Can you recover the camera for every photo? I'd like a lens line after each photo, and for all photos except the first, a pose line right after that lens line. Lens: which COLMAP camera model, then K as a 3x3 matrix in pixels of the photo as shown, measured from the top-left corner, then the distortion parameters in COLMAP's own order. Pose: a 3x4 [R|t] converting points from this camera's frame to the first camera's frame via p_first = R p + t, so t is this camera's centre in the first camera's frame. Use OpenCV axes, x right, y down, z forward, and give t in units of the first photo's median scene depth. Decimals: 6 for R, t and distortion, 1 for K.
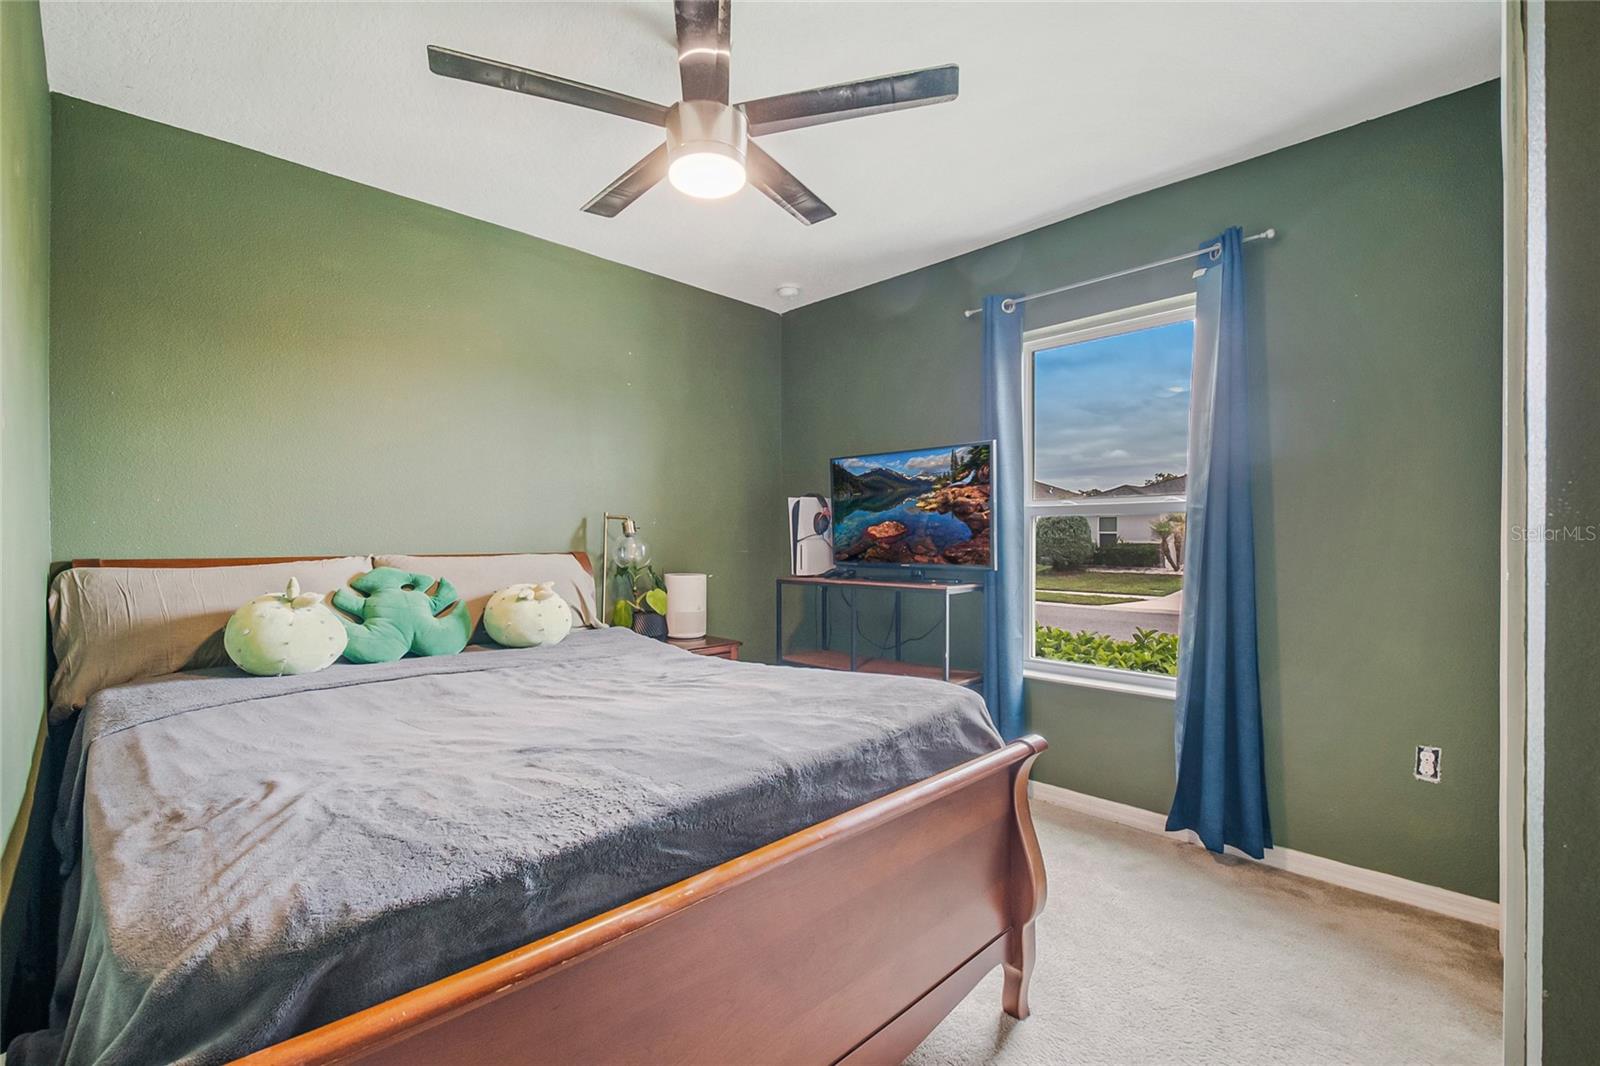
lens RADIAL K [[701.7, 0, 809.9], [0, 701.7, 540.1], [0, 0, 1]] dist [0.027229, -0.025743]
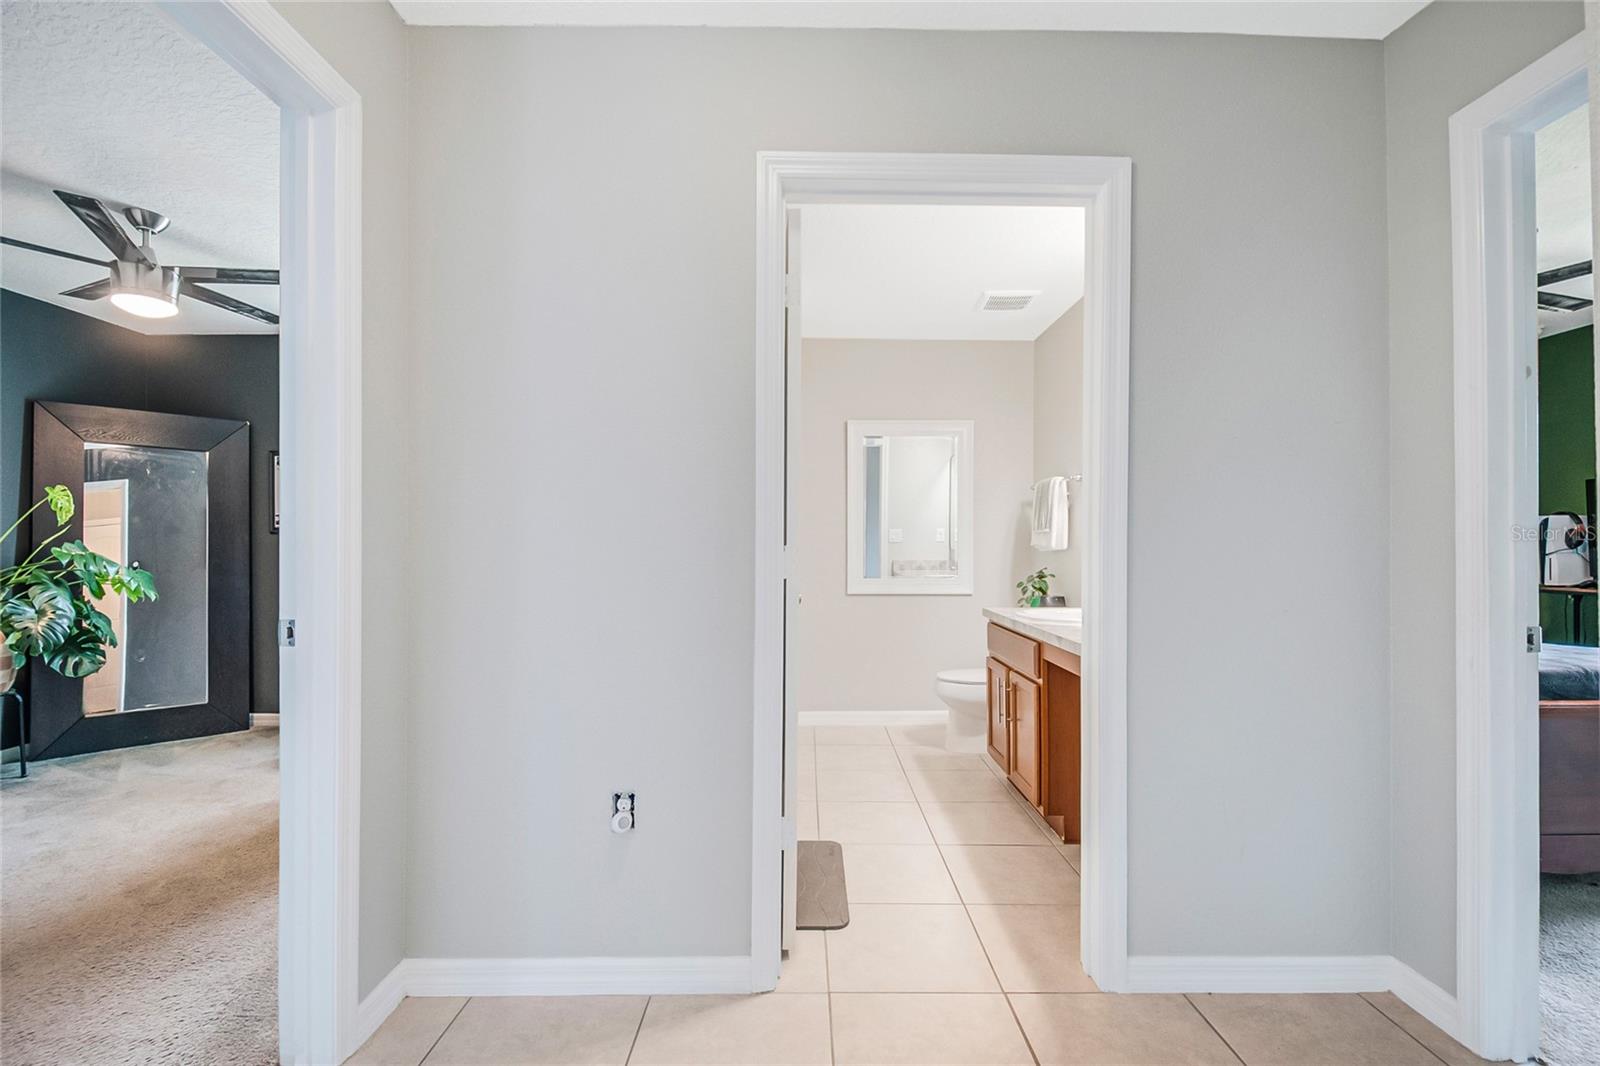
lens RADIAL K [[701.7, 0, 809.9], [0, 701.7, 540.1], [0, 0, 1]] dist [0.027229, -0.025743]
pose [[0.712153, 0.000727, -0.702024, -0.095018], [-0.010184, 0.999905, -0.009296, 0.001112], [0.701950, 0.013770, 0.712093, -0.859808]]
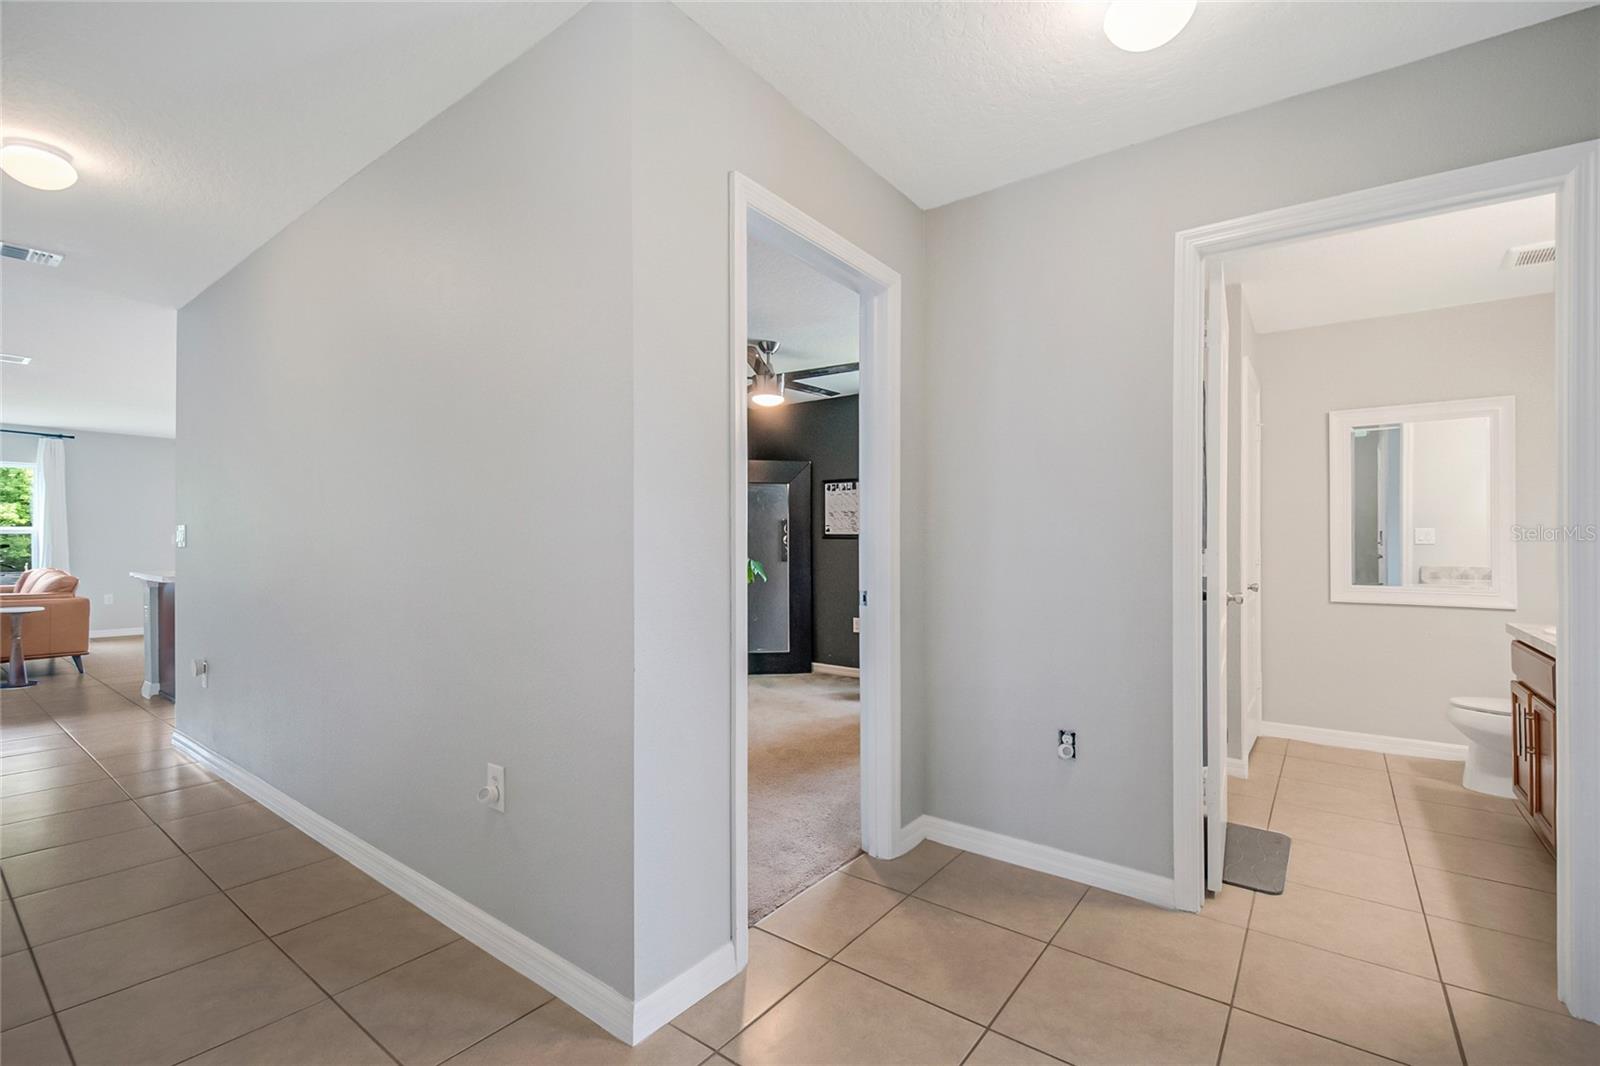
lens RADIAL K [[728.0, 0, 800.0], [0, 728.0, 533.0], [0, 0, 1]] dist [0.018757, -0.022092]
pose [[0.155447, -0.009649, -0.987797, 0.170533], [-0.012562, 0.999852, -0.011743, -0.002743], [0.987764, 0.014234, 0.155303, -0.985570]]
